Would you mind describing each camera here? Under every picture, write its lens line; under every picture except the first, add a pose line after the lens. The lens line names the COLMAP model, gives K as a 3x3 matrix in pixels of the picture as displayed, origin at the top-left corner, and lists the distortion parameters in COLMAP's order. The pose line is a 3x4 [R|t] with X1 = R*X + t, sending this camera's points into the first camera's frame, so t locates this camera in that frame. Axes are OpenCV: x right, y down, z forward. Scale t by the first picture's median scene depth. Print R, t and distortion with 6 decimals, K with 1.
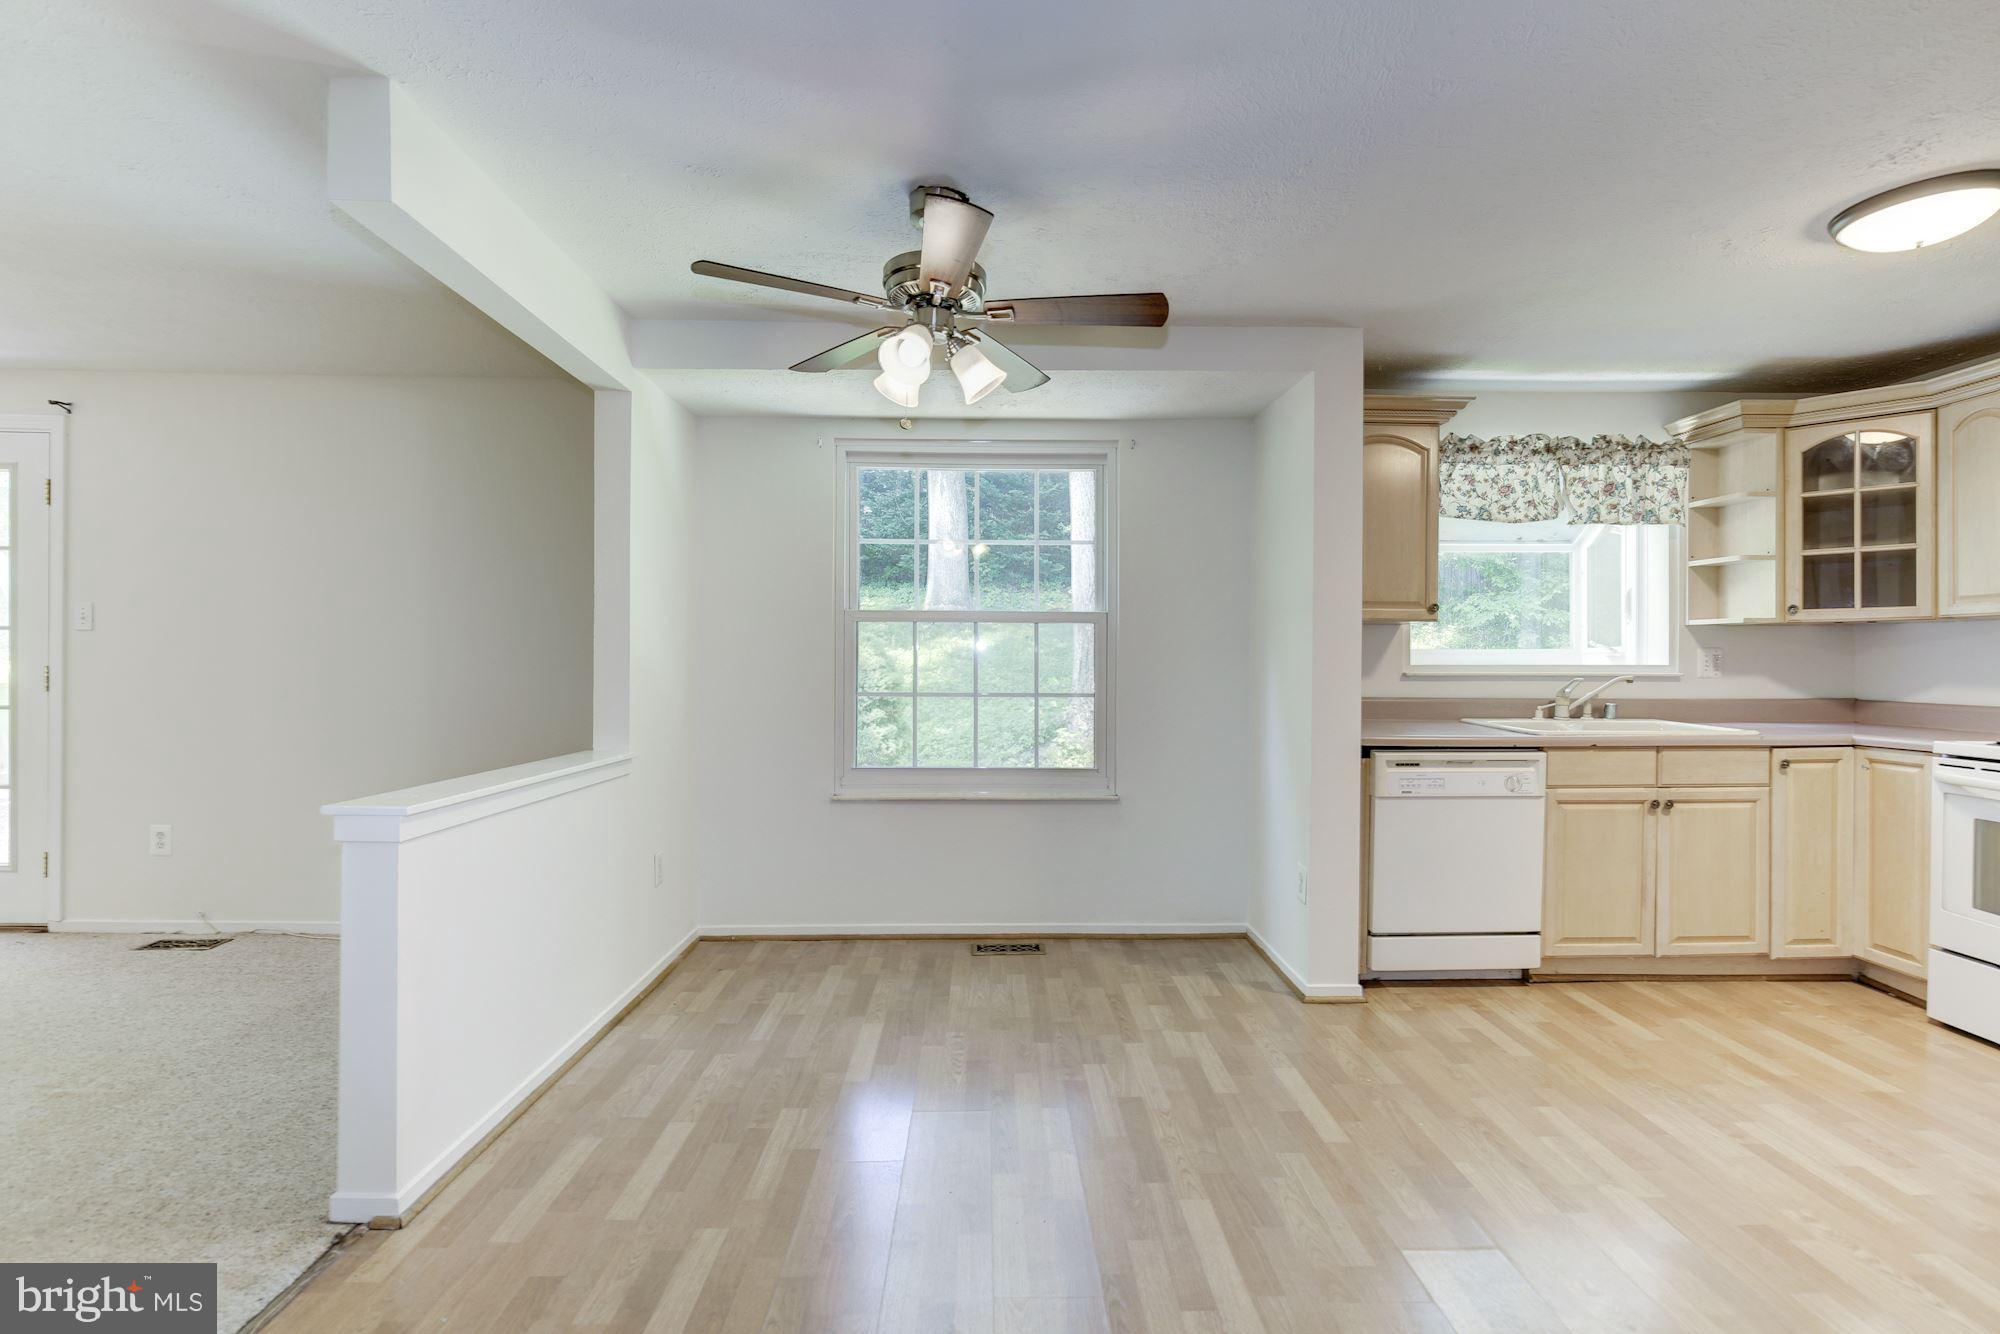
lens RADIAL K [[916.4, 0, 1012.3], [0, 916.4, 663.2], [0, 0, 1]] dist [-0.005757, 0.002740]
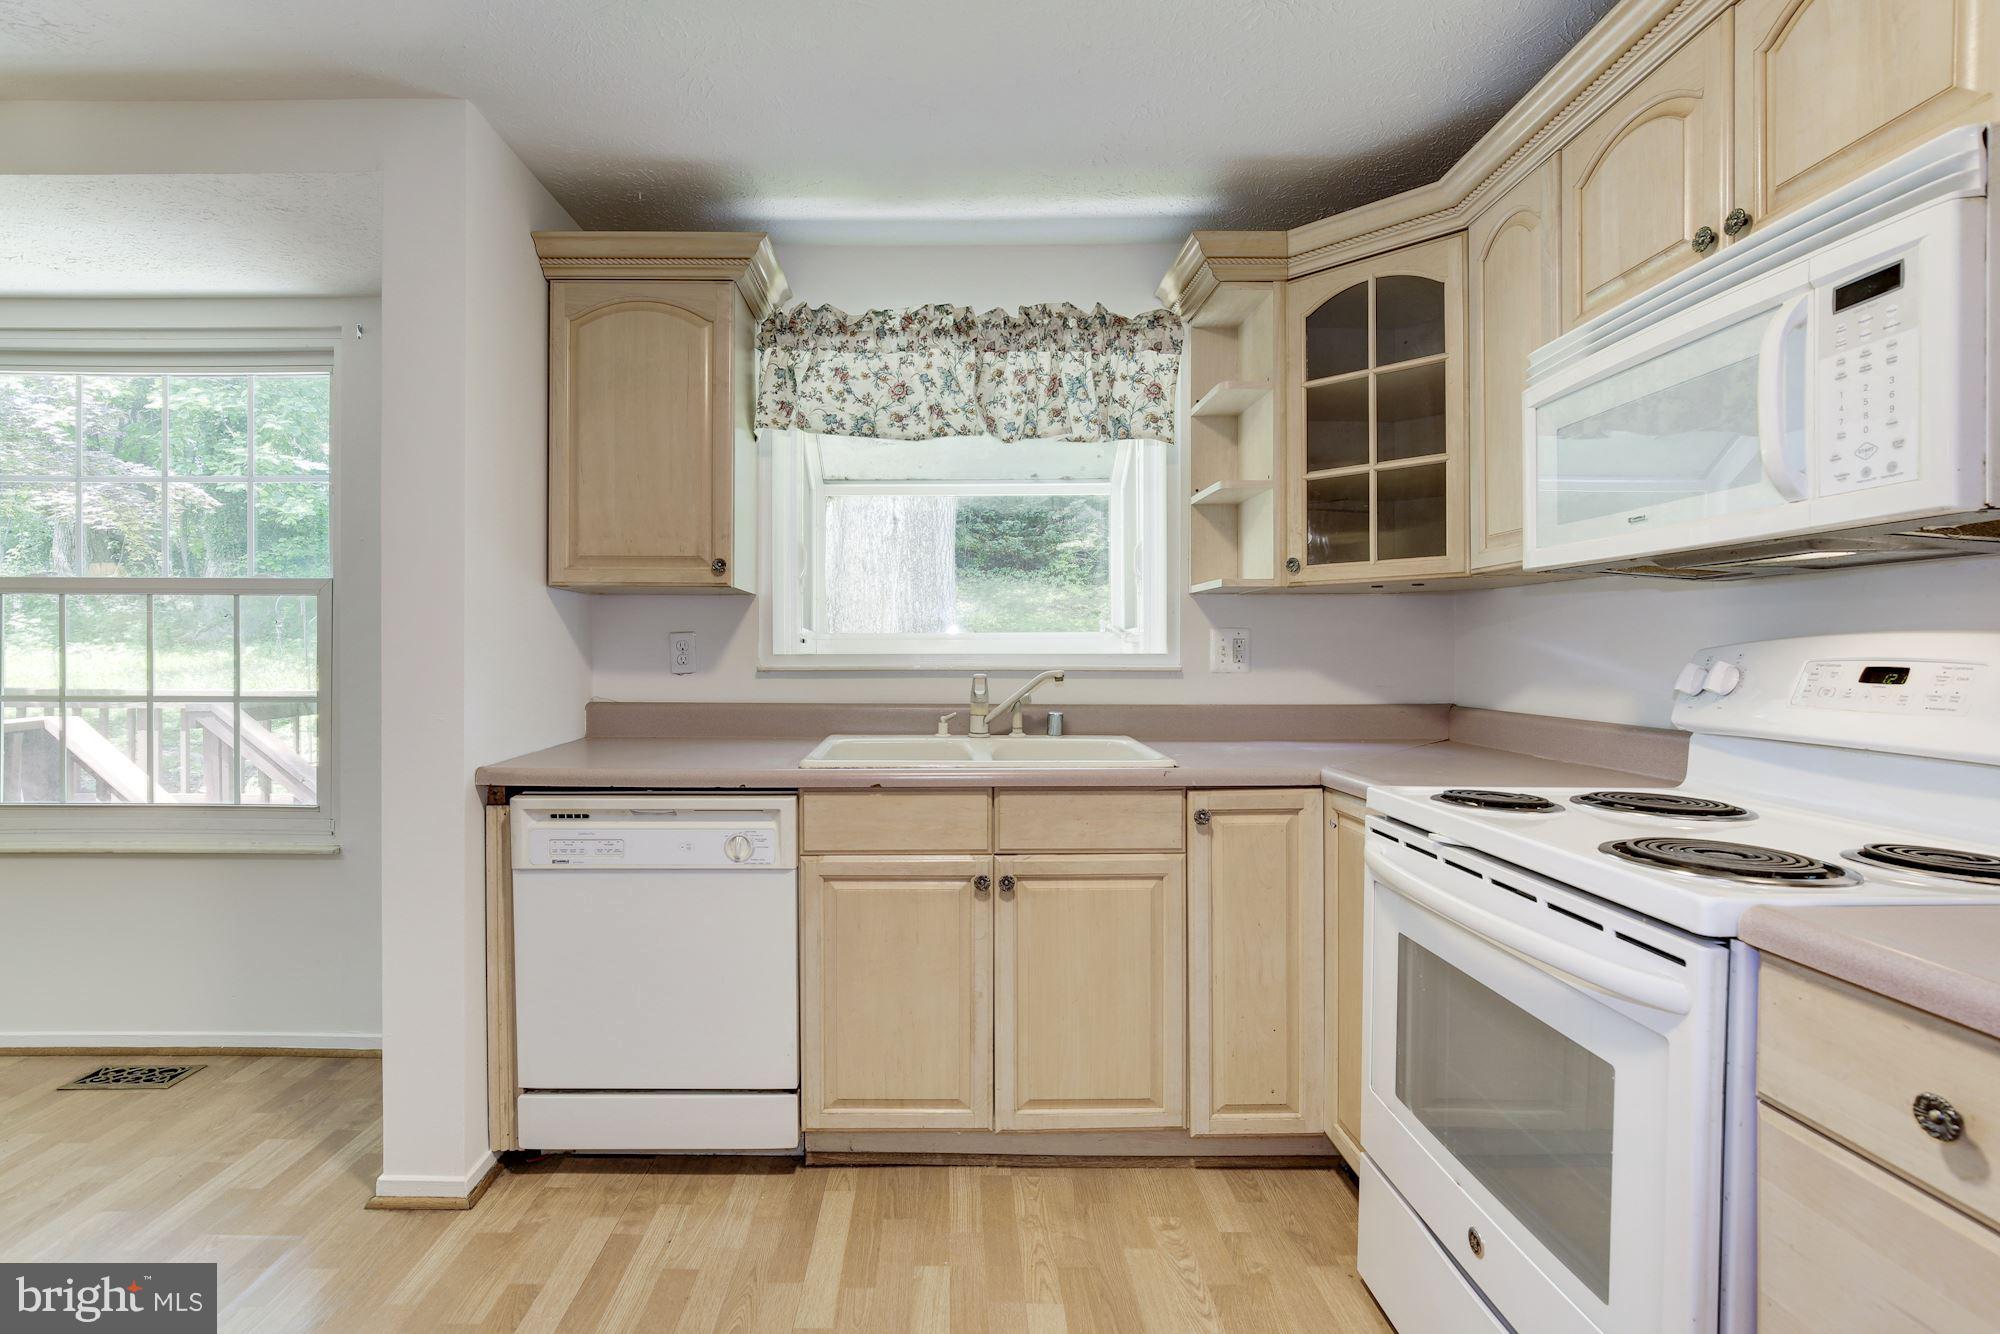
lens RADIAL K [[916.4, 0, 987.0], [0, 916.4, 654.6], [0, 0, 1]] dist [-0.005757, 0.002740]
pose [[0.999379, -0.001256, -0.035225, 0.650999], [0.001331, 0.999997, 0.002103, 0.001200], [0.035223, -0.002148, 0.999377, 0.350709]]
